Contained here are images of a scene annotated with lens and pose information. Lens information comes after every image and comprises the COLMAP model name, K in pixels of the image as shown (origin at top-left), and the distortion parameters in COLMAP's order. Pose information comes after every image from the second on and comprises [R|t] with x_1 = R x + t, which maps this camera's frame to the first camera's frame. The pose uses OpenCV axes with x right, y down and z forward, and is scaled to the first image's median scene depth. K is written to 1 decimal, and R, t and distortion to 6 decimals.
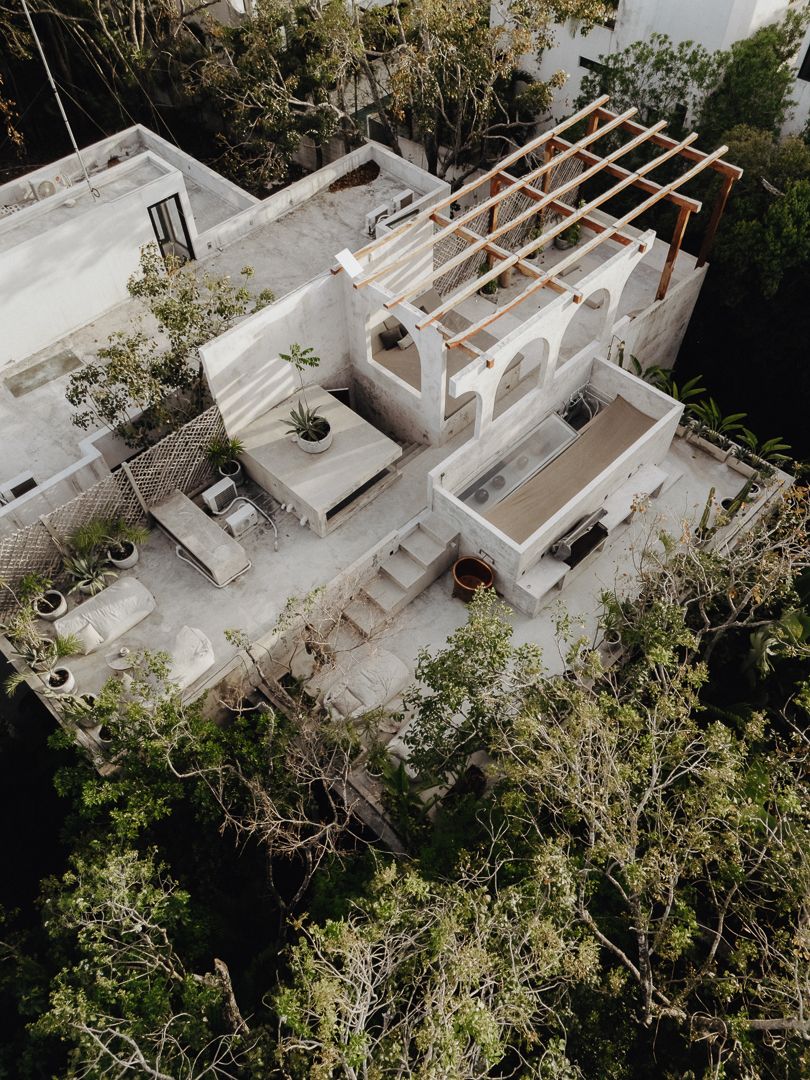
lens RADIAL K [[796.0, 0, 405.0], [0, 796.0, 540.0], [0, 0, 1]] dist [0.082222, -0.083019]
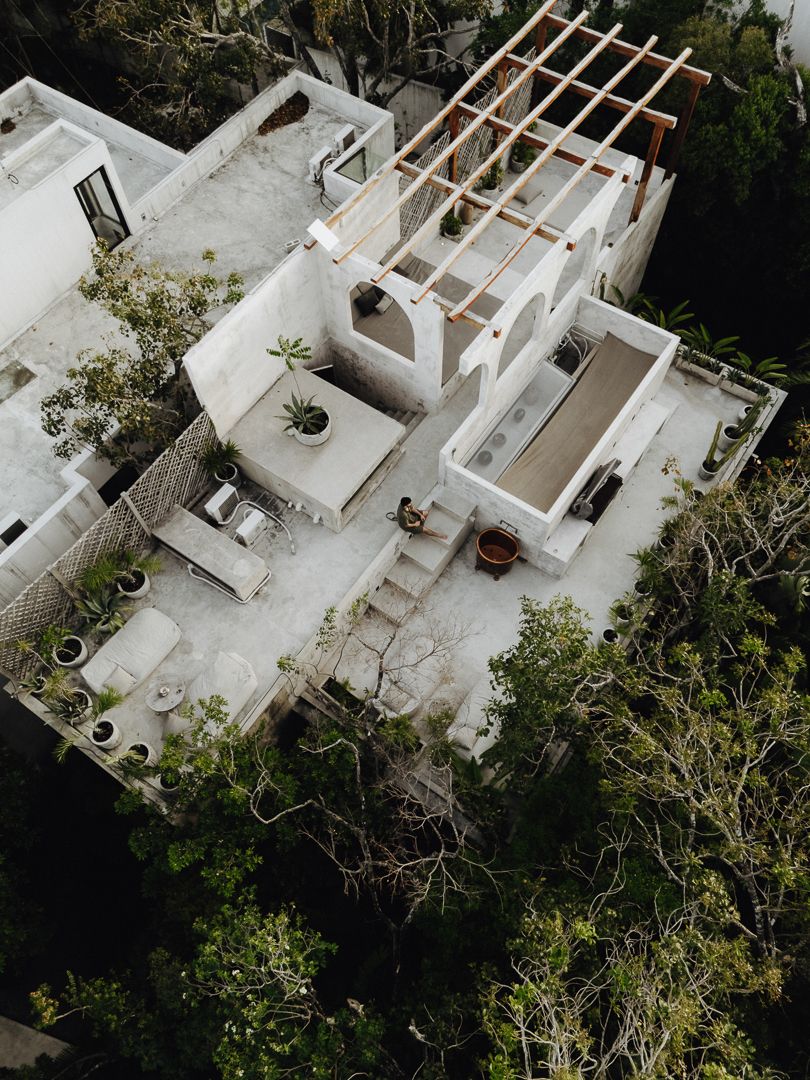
lens RADIAL K [[796.0, 0, 405.0], [0, 796.0, 540.0], [0, 0, 1]] dist [0.082222, -0.083019]
pose [[0.984831, -0.153711, 0.080507, -0.102294], [0.142666, 0.981389, 0.128537, -0.104968], [-0.098767, -0.115101, 0.988431, 0.041833]]
